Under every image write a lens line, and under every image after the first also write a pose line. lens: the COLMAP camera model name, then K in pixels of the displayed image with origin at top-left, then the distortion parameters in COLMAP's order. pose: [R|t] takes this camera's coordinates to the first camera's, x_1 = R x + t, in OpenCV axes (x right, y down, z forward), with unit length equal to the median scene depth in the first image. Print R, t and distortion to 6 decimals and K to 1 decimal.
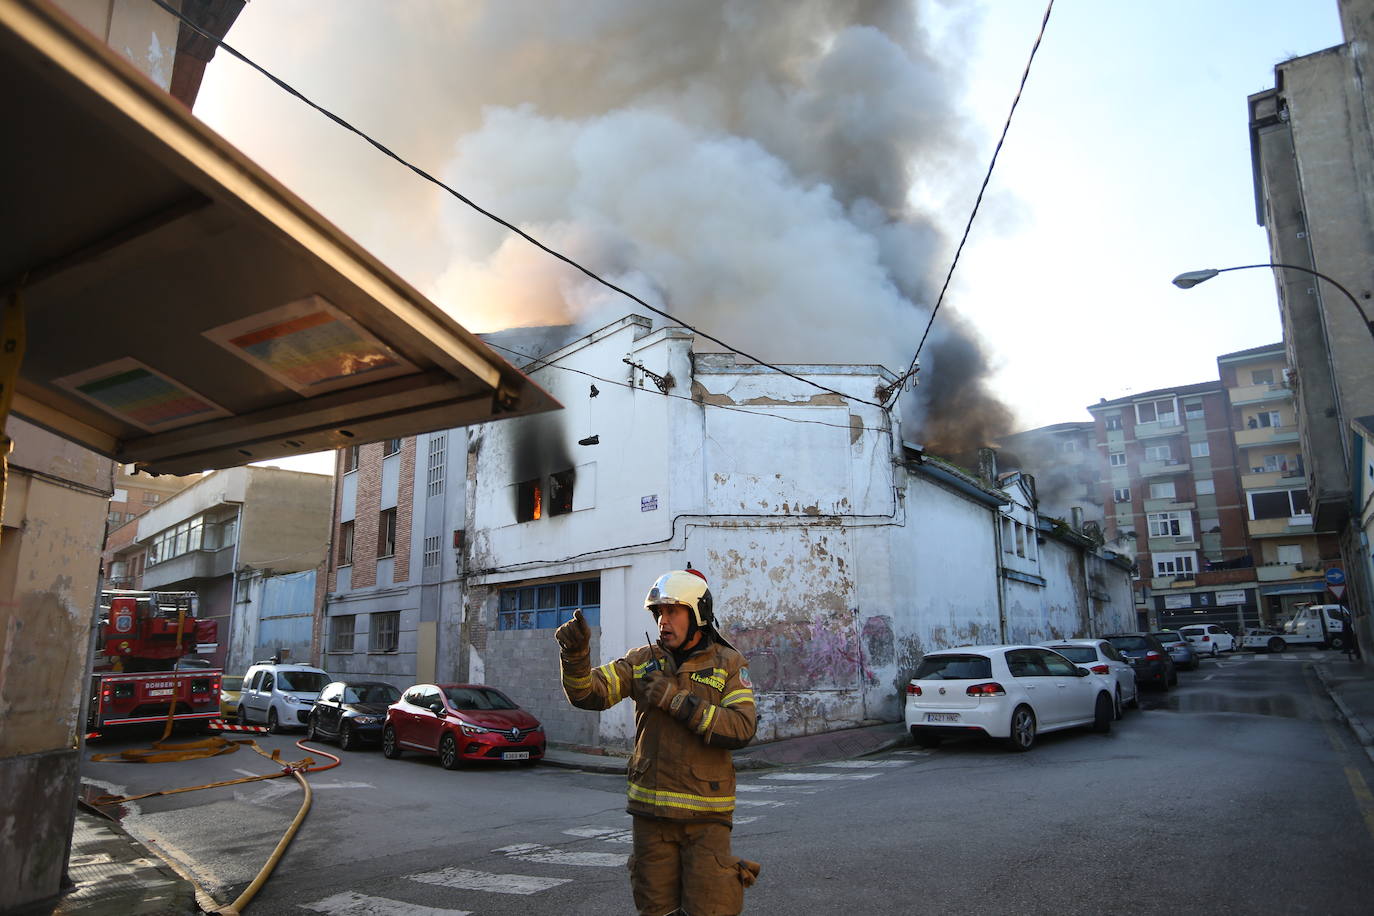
lens RADIAL K [[891.1, 0, 687.0], [0, 891.1, 458.0], [0, 0, 1]] dist [-0.065405, 0.072443]
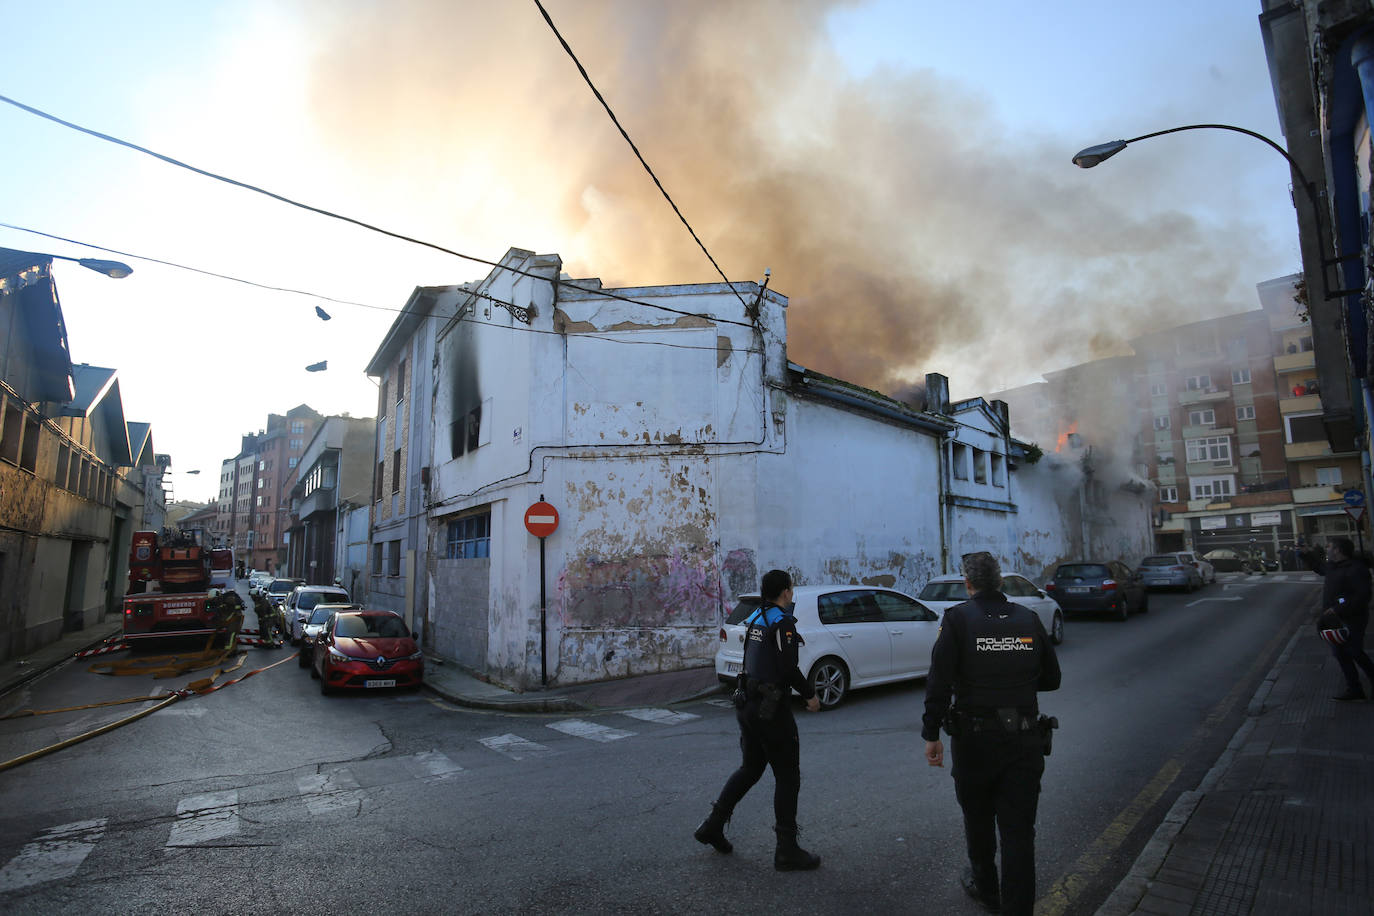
lens RADIAL K [[737.0, 0, 687.2], [0, 737.0, 464.0], [0, 0, 1]] dist [-0.068538, 0.036777]
pose [[0.986807, -0.020505, -0.160597, 0.272269], [0.033095, 0.996549, 0.076120, 0.025534], [0.158482, -0.080431, 0.984080, 0.219636]]
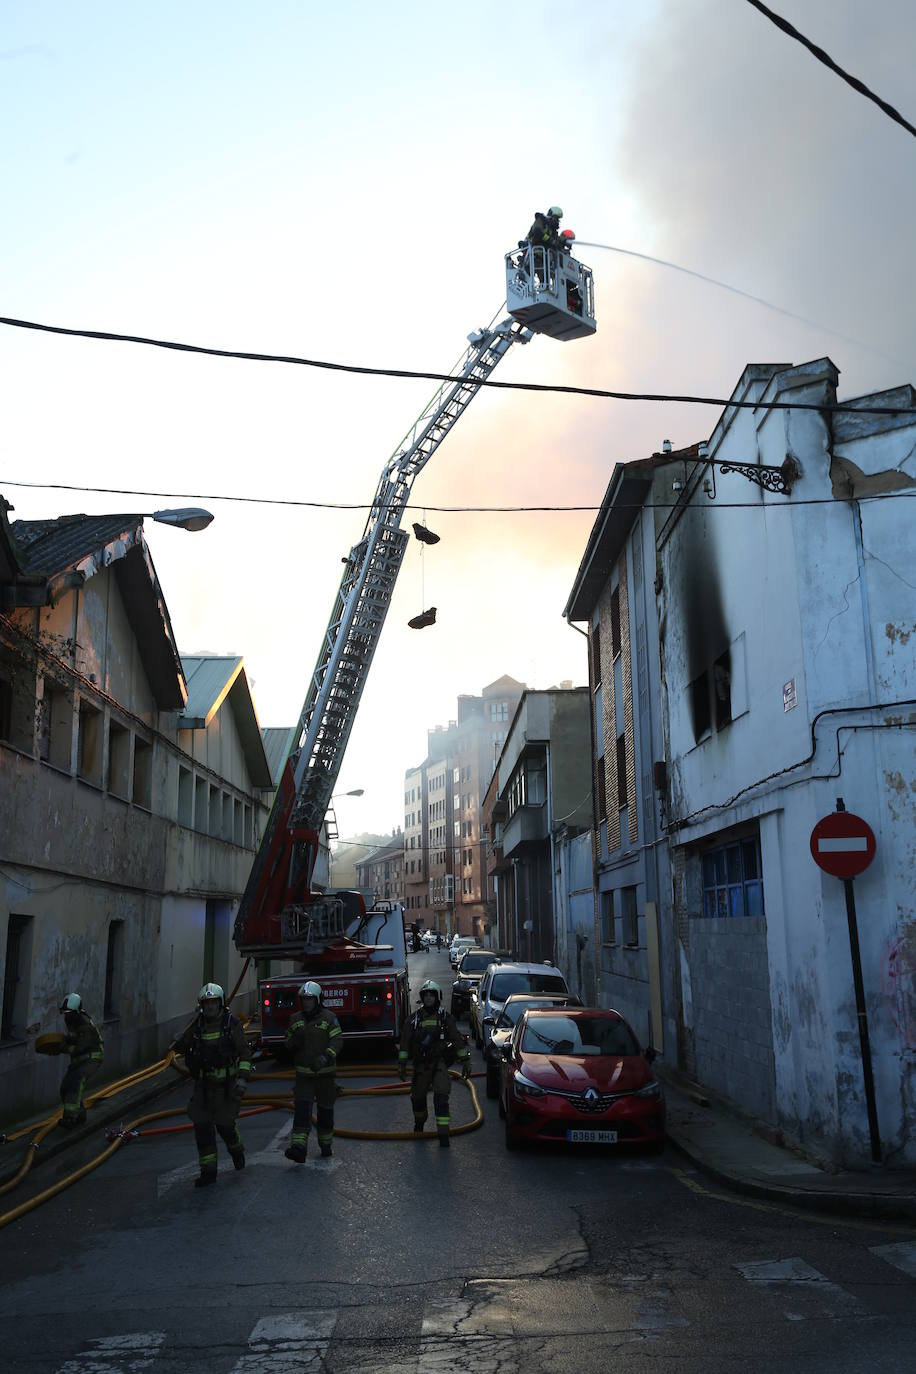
lens RADIAL K [[1263.9, 0, 461.7], [0, 1263.9, 683.7], [0, 0, 1]] dist [-0.018510, 0.120481]
pose [[0.764518, -0.126964, -0.631976, 0.295643], [0.147502, 0.988855, -0.020224, 0.029077], [0.627500, -0.077756, 0.774724, 0.263266]]
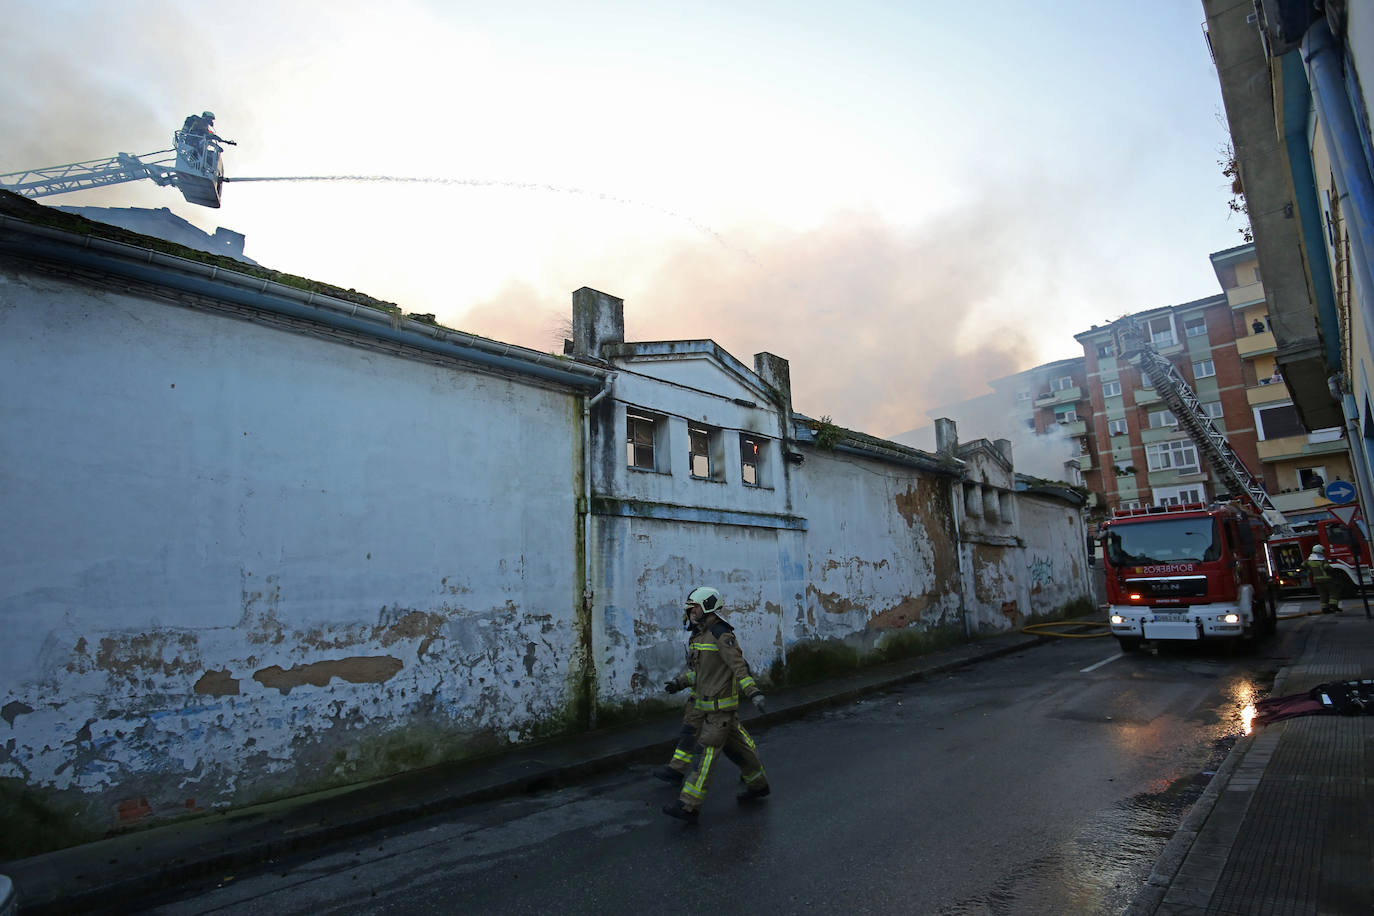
lens RADIAL K [[737.0, 0, 687.2], [0, 737.0, 464.0], [0, 0, 1]] dist [-0.068538, 0.036777]
pose [[0.986409, -0.063681, -0.151468, 0.639614], [0.067706, 0.997472, 0.021558, 0.129325], [0.149712, -0.031520, 0.988227, 0.750689]]
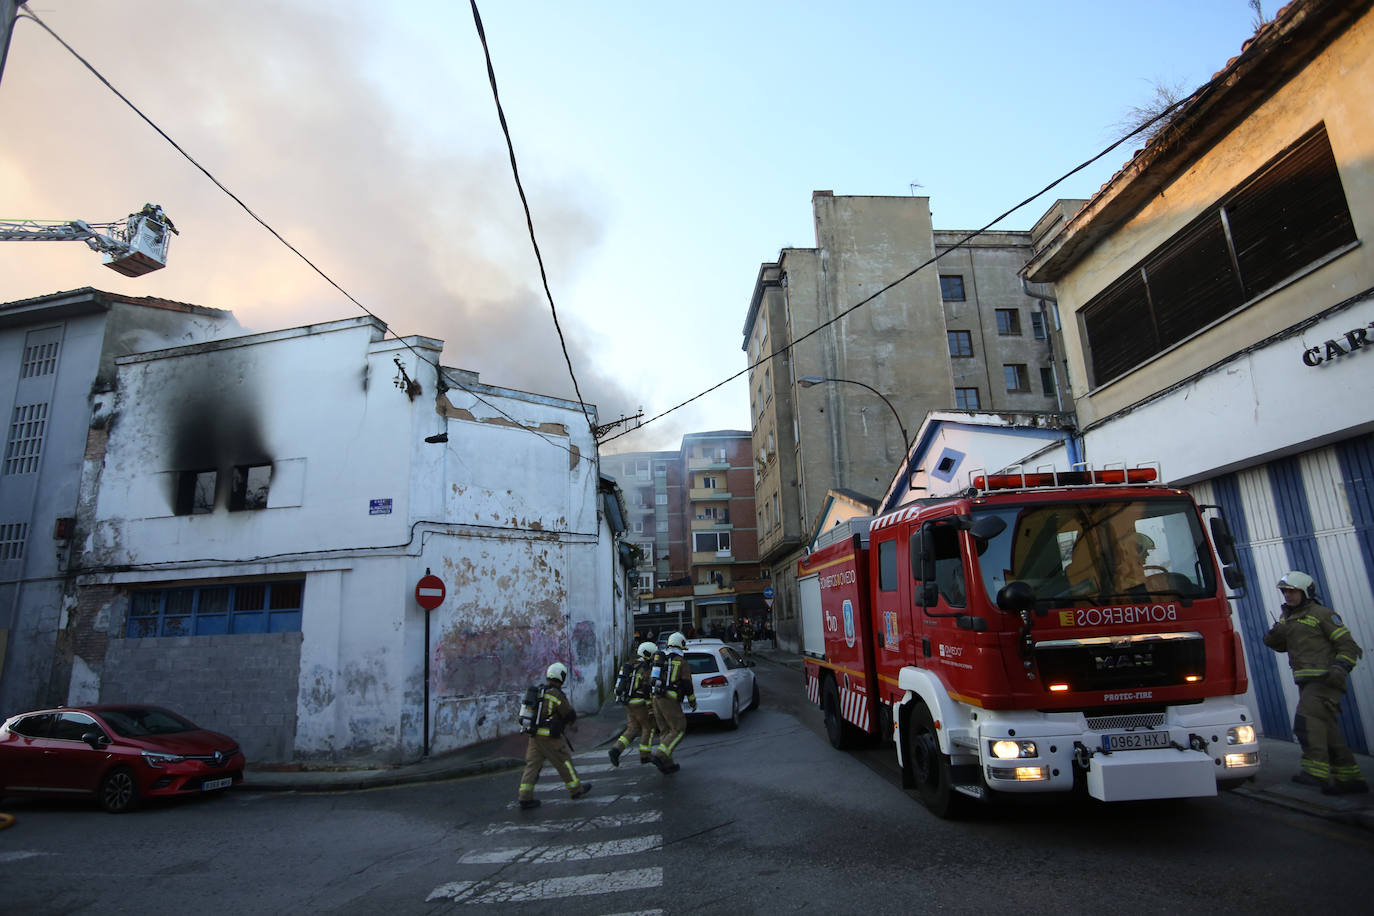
lens RADIAL K [[737.0, 0, 687.2], [0, 737.0, 464.0], [0, 0, 1]] dist [-0.068538, 0.036777]
pose [[0.803874, 0.116264, 0.583326, -0.243818], [-0.096997, 0.993206, -0.064288, 0.022418], [-0.586838, -0.004901, 0.809690, 0.144348]]
